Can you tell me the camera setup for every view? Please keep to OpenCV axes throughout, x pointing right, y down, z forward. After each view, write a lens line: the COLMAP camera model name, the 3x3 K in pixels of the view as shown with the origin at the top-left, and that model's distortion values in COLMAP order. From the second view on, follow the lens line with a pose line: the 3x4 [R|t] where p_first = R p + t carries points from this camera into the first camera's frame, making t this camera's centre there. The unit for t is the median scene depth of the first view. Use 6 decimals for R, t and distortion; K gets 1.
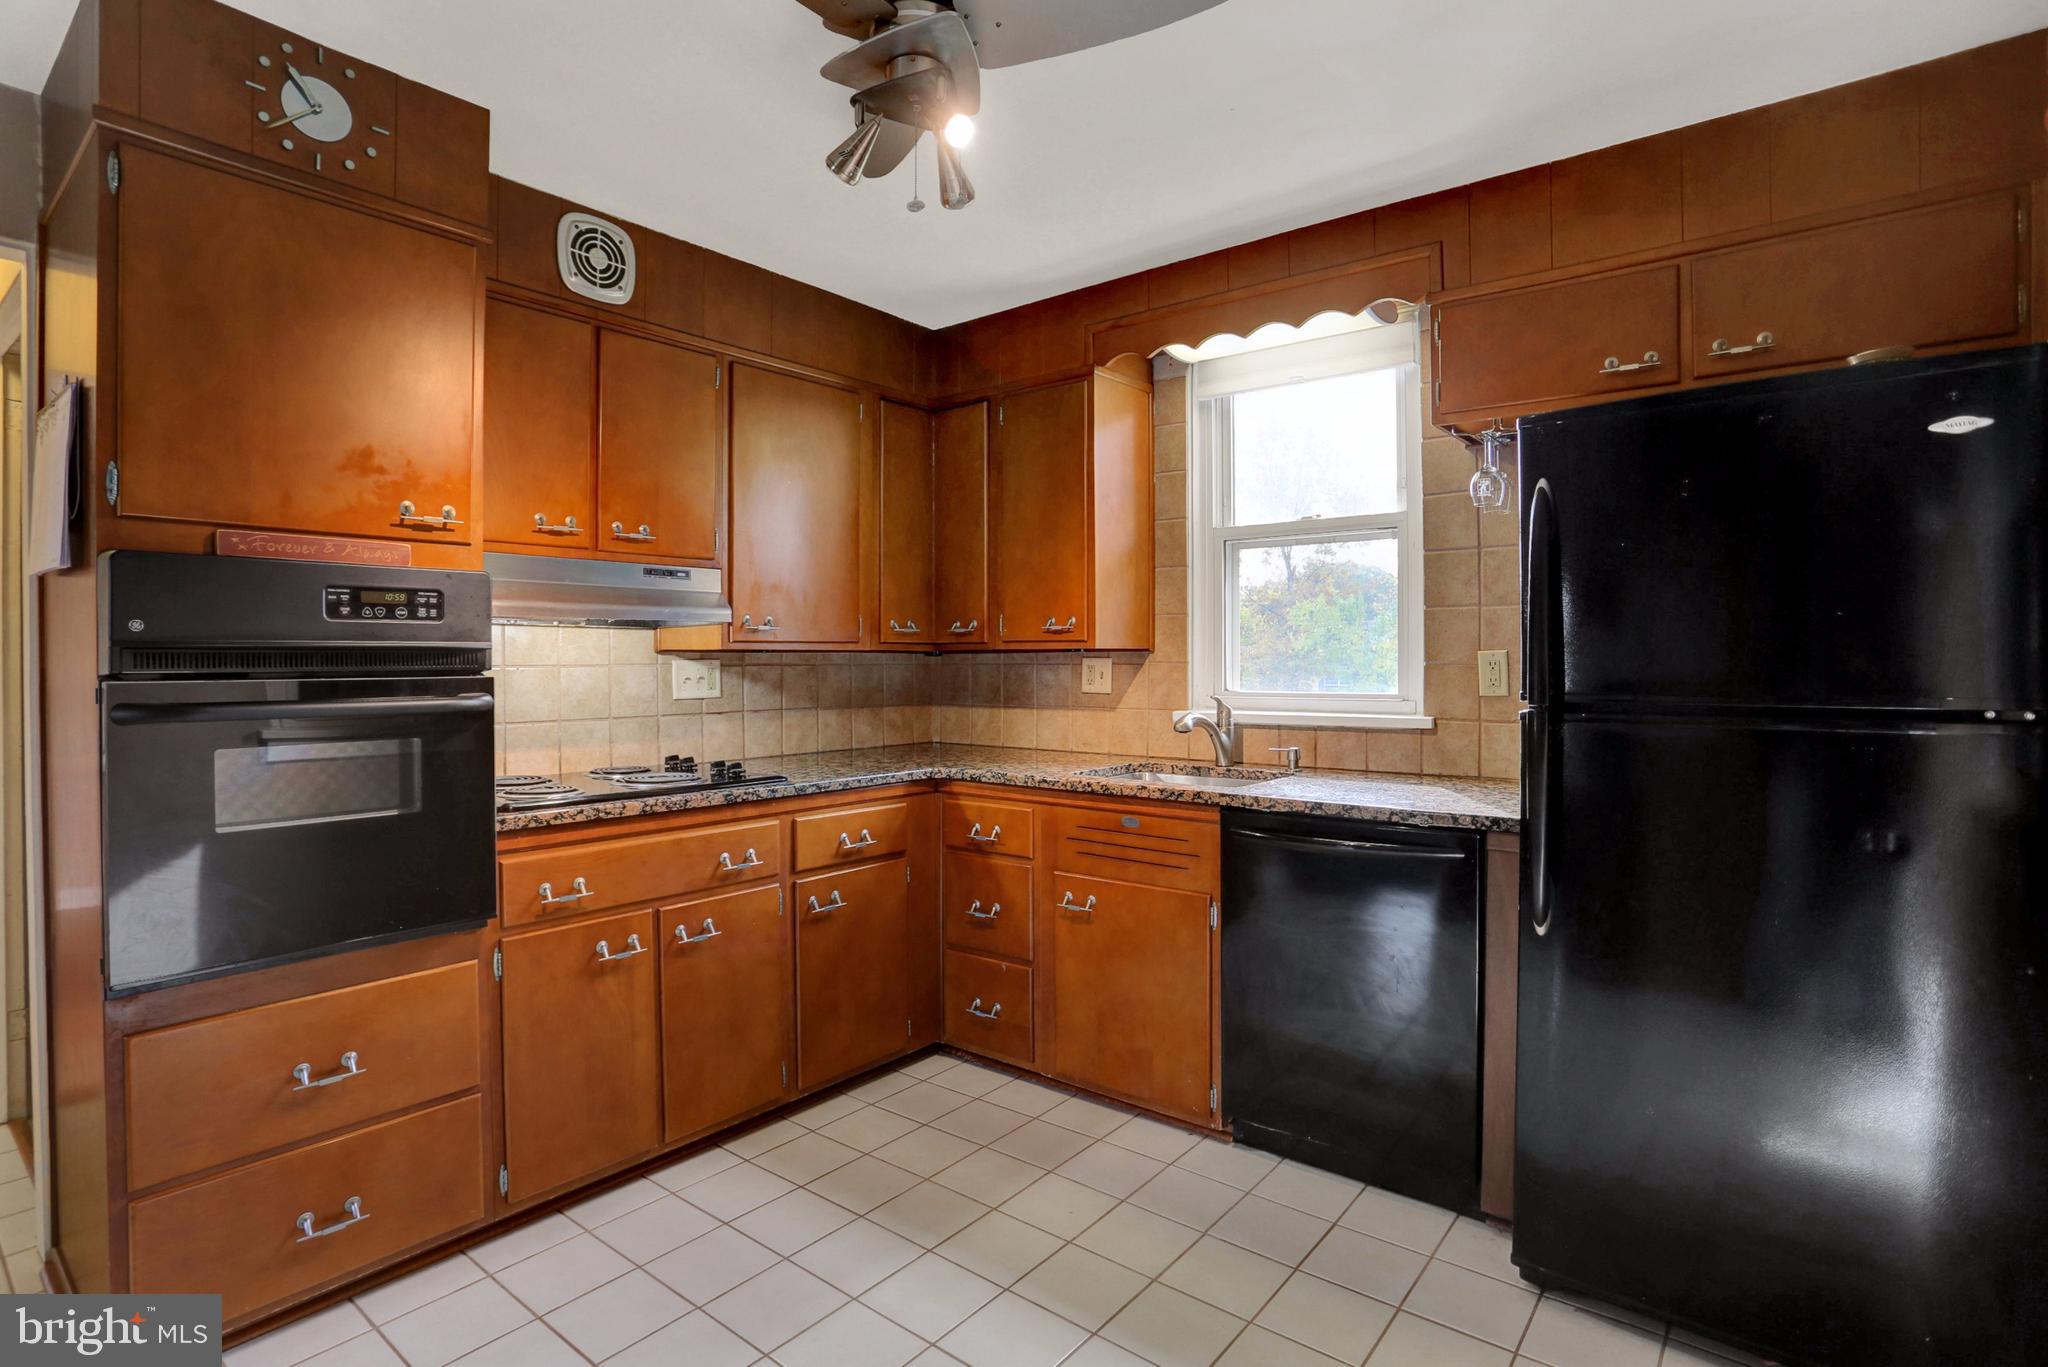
lens RADIAL K [[1013.6, 0, 1022.9], [0, 1013.6, 666.8], [0, 0, 1]] dist [-0.071402, 0.031844]
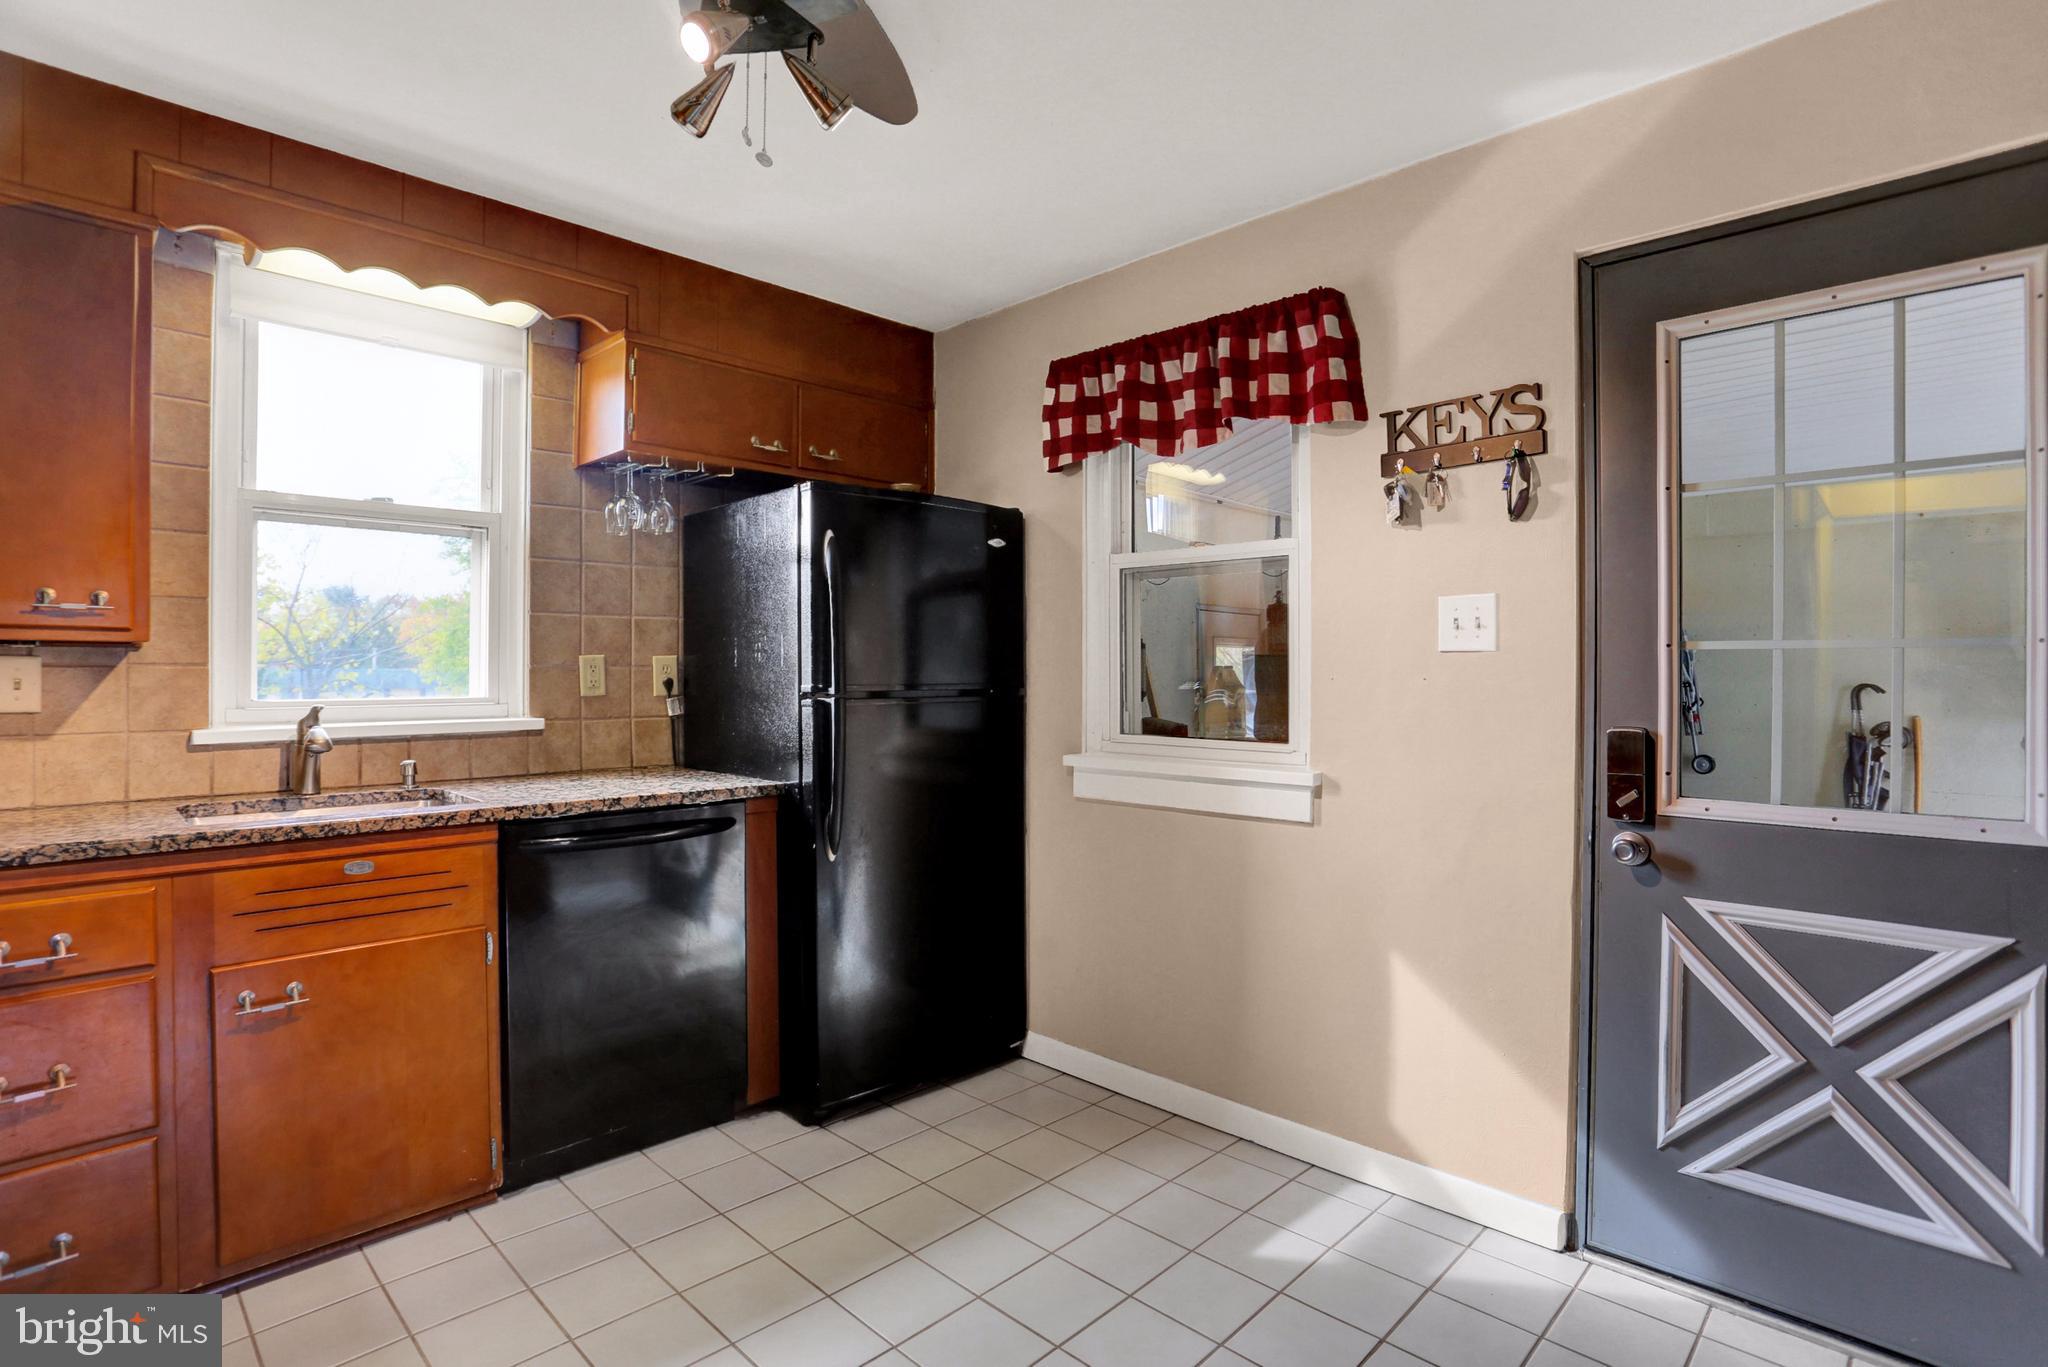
lens RADIAL K [[1001.1, 0, 1024.0], [0, 1001.1, 683.5], [0, 0, 1]] dist [-0.047452, 0.000943]
pose [[0.103239, -0.008502, 0.994620, -0.571215], [0.007973, 0.999938, 0.007720, 0.010717], [-0.994625, 0.007134, 0.103300, 0.406831]]
